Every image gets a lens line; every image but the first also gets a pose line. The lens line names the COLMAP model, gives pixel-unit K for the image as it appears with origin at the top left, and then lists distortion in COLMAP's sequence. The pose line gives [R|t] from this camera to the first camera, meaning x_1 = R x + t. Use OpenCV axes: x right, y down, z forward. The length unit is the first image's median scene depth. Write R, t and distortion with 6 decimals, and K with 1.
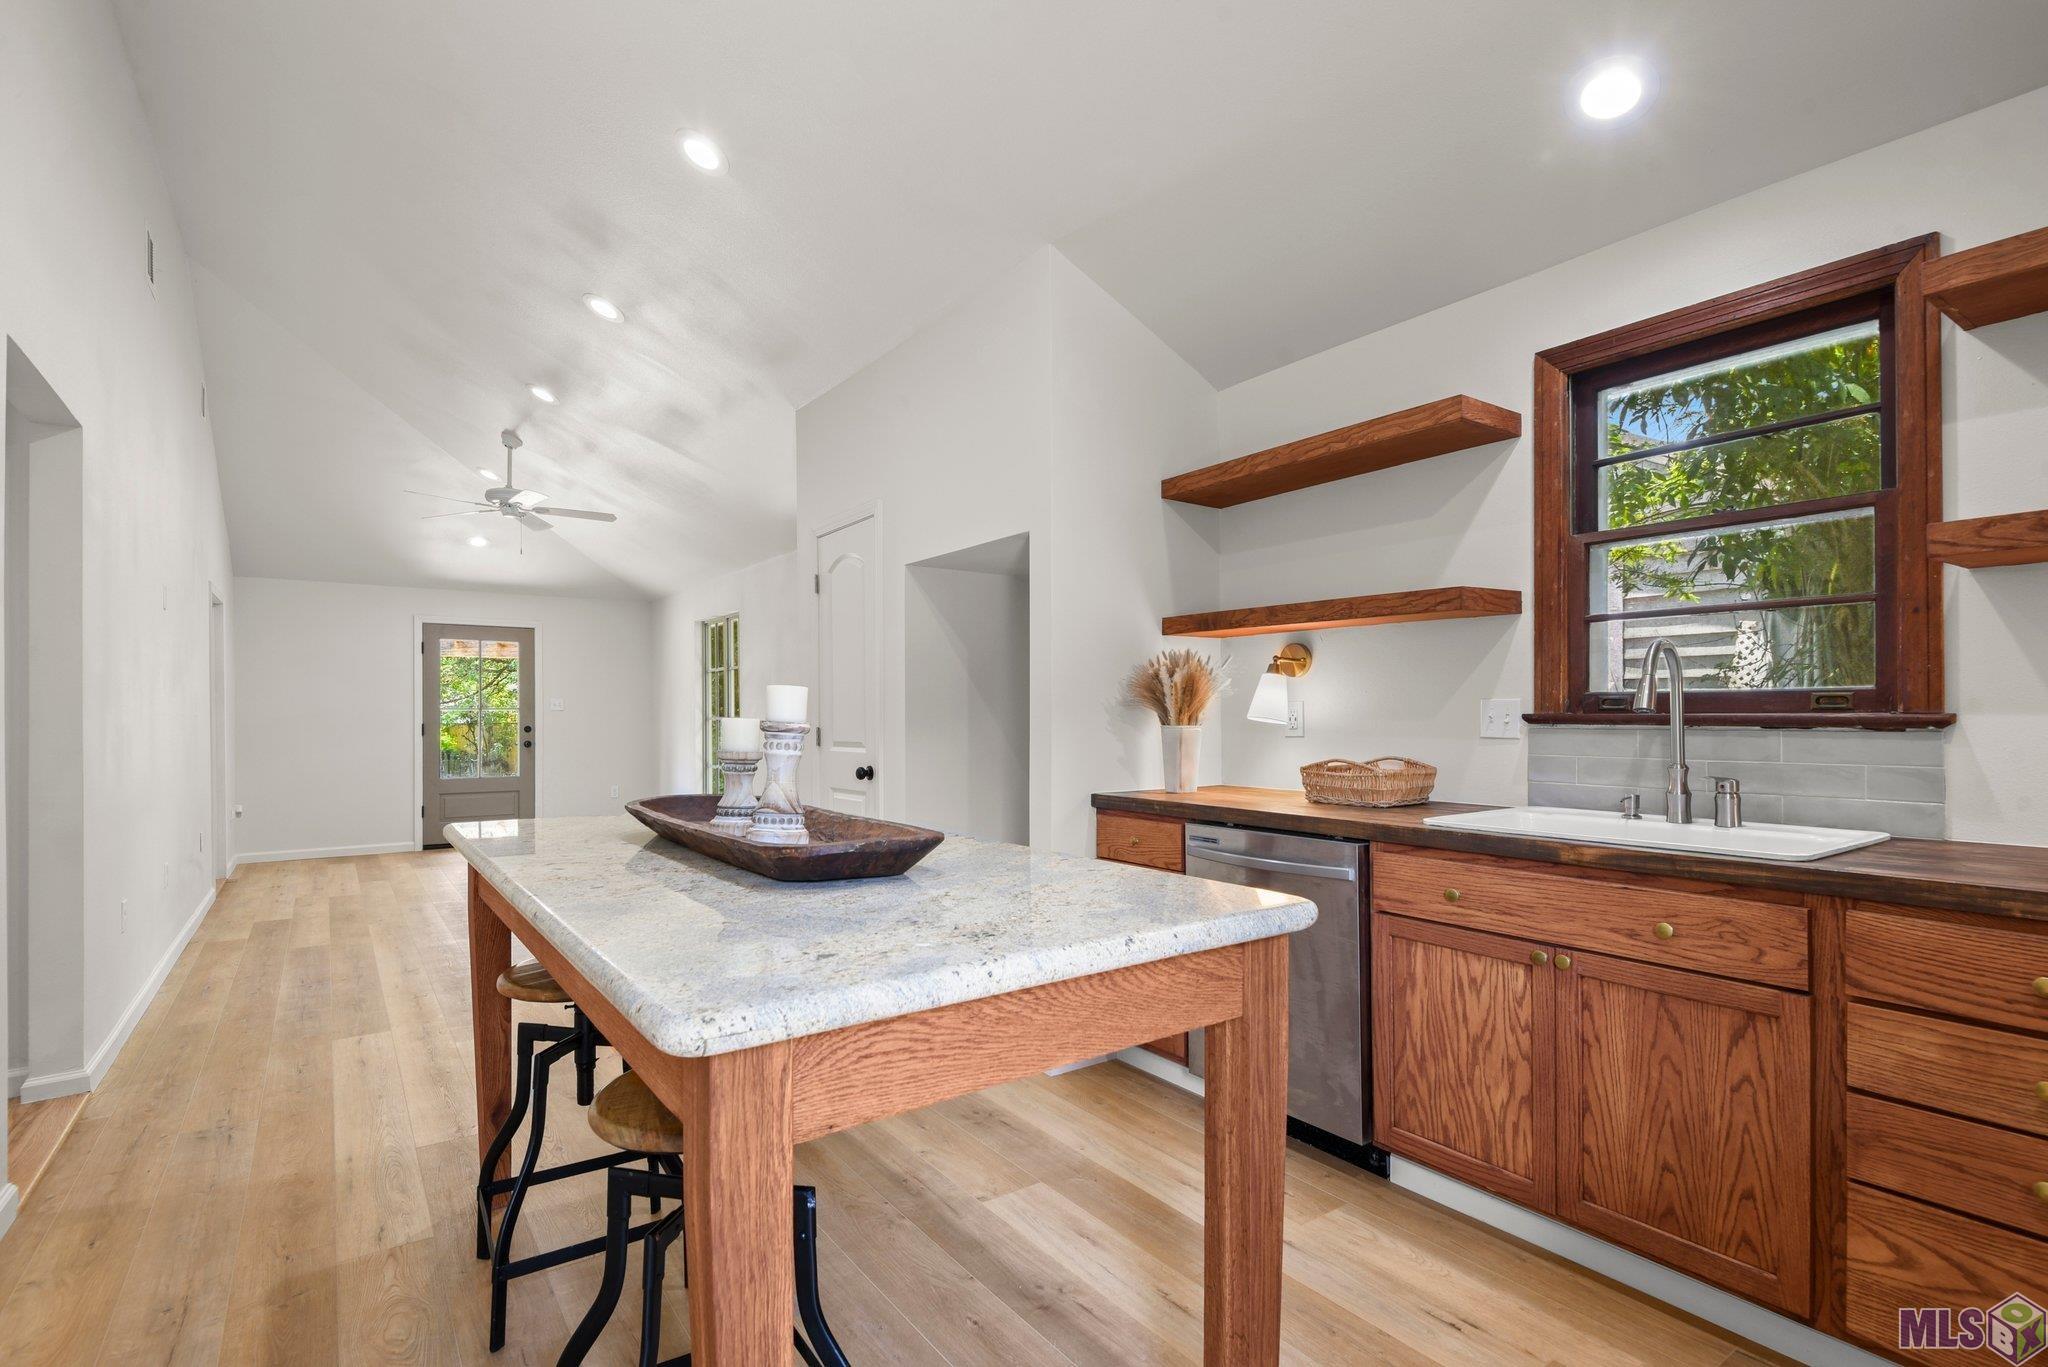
lens RADIAL K [[976.8, 0, 1031.9], [0, 976.8, 722.5], [0, 0, 1]] dist [0.057000, -0.042596]
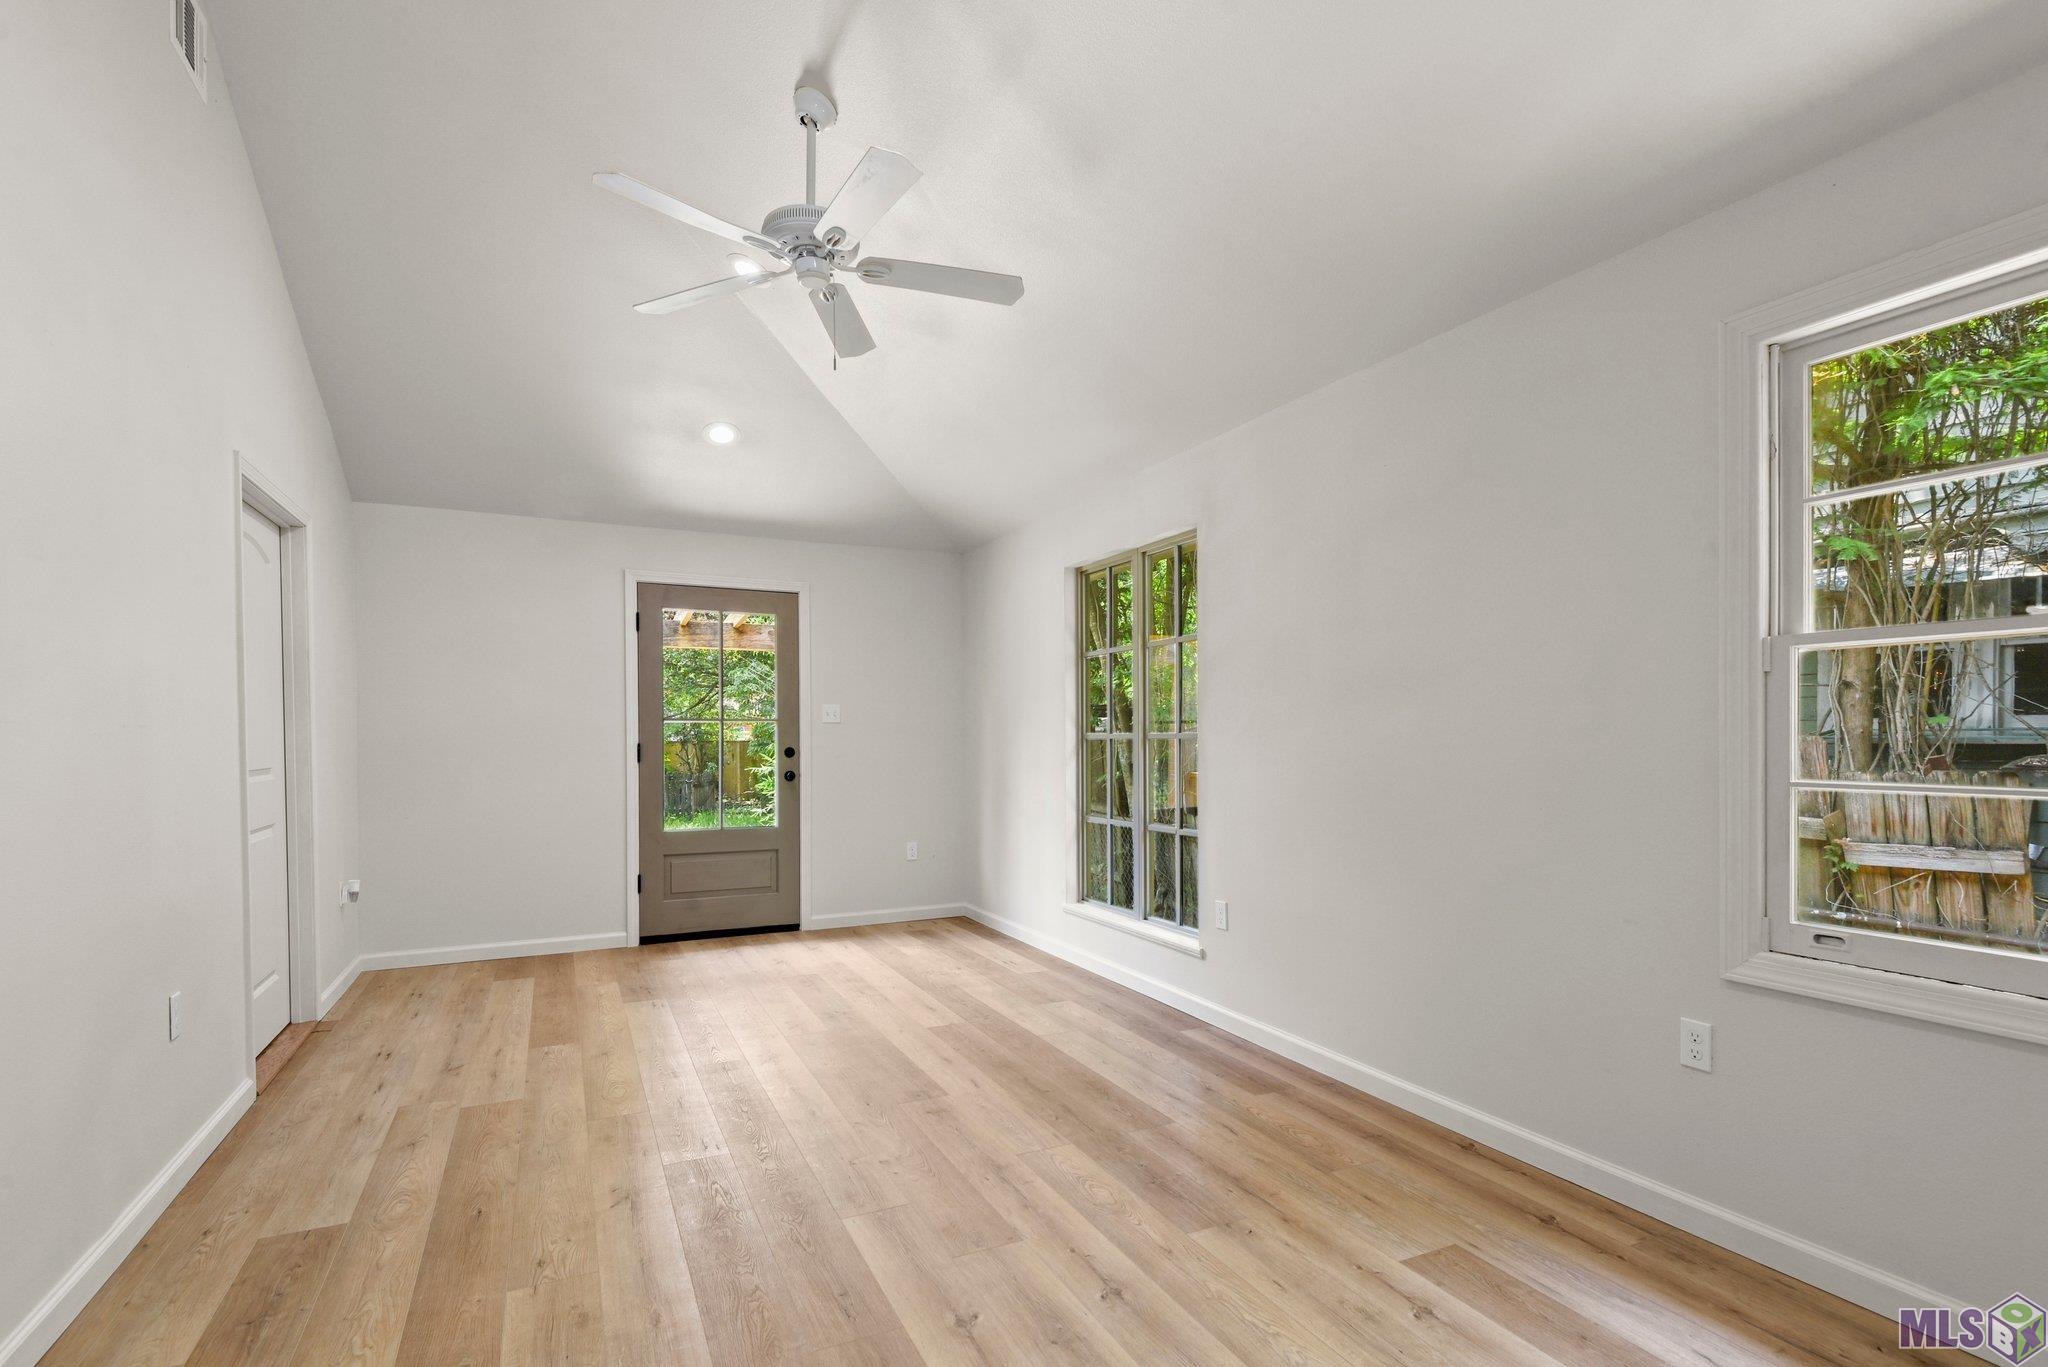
lens RADIAL K [[976.8, 0, 1031.9], [0, 976.8, 722.5], [0, 0, 1]] dist [0.057000, -0.042596]
pose [[0.985338, -0.012479, -0.170156, -0.268436], [0.010184, 0.999845, -0.014356, -0.001812], [0.170309, 0.012412, 0.985312, 0.437718]]
